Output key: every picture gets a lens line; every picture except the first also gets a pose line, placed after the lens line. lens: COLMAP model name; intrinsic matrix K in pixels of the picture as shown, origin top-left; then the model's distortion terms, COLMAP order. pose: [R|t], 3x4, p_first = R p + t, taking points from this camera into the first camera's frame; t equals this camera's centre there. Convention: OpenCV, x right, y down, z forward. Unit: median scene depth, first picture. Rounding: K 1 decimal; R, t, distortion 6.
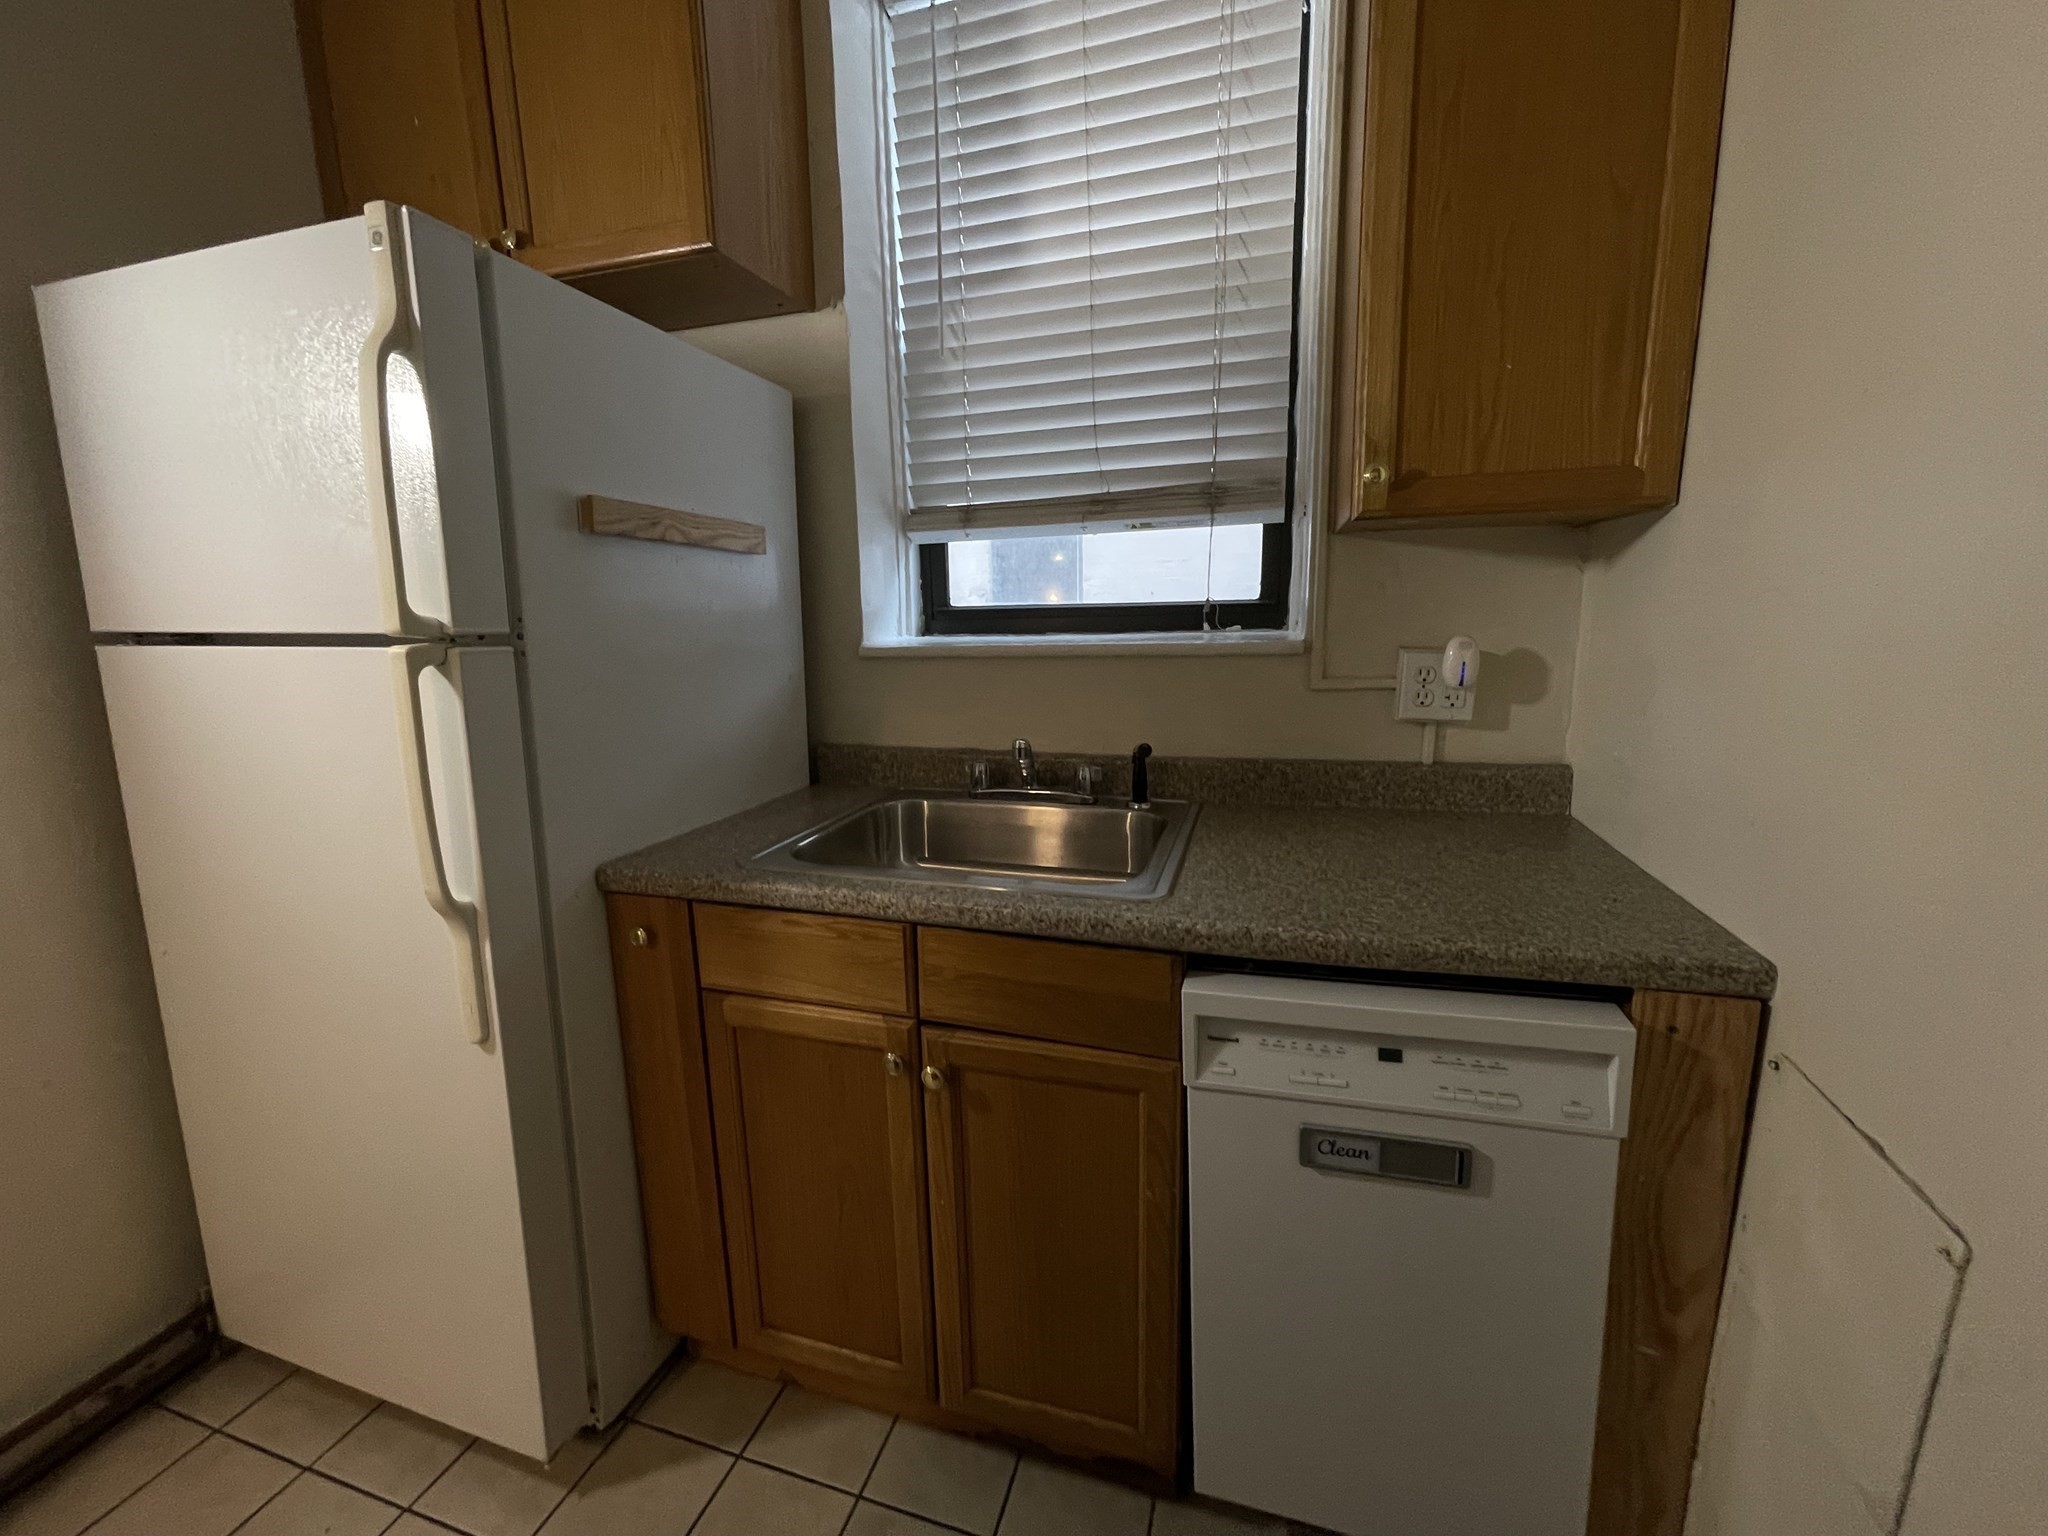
lens RADIAL K [[828.5, 0, 1021.6], [0, 828.5, 765.9], [0, 0, 1]] dist [-0.002202, -0.000195]
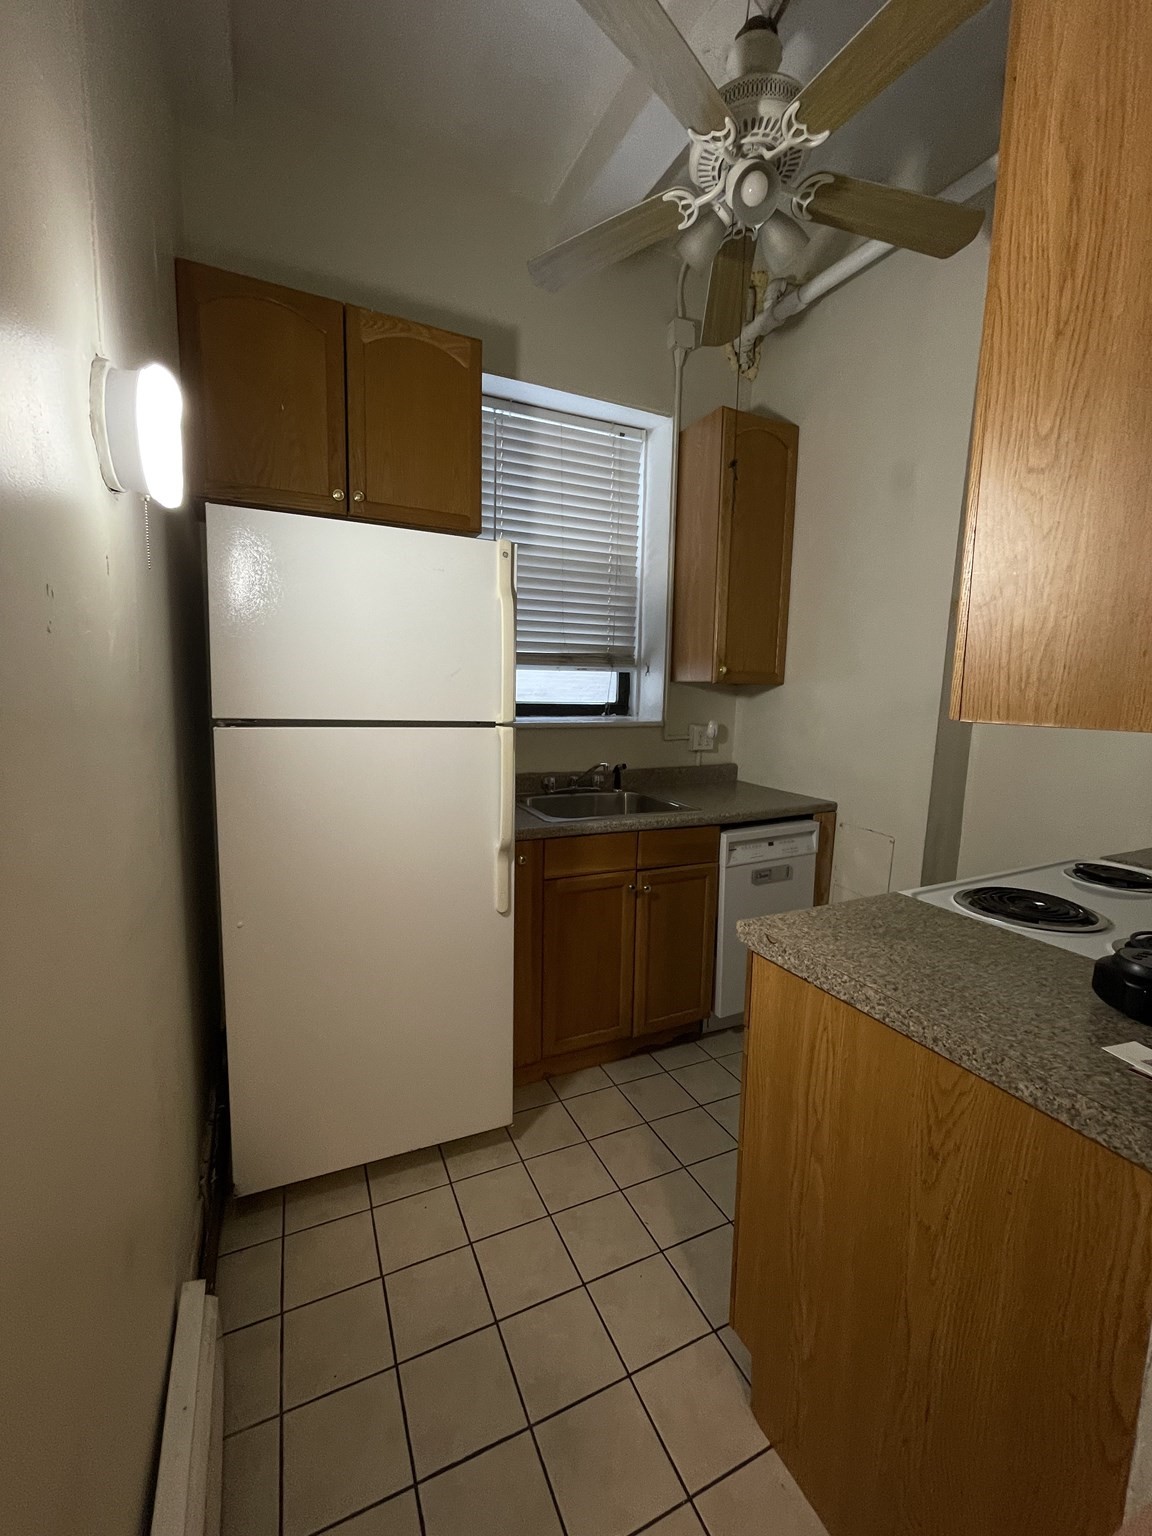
lens RADIAL K [[621.3, 0, 578.8], [0, 621.3, 769.2], [0, 0, 1]] dist [-0.002202, -0.000195]
pose [[0.742007, -0.052683, 0.668319, -1.397608], [0.090575, 0.995645, -0.022076, 0.020259], [-0.664245, 0.076913, 0.743547, -0.308712]]
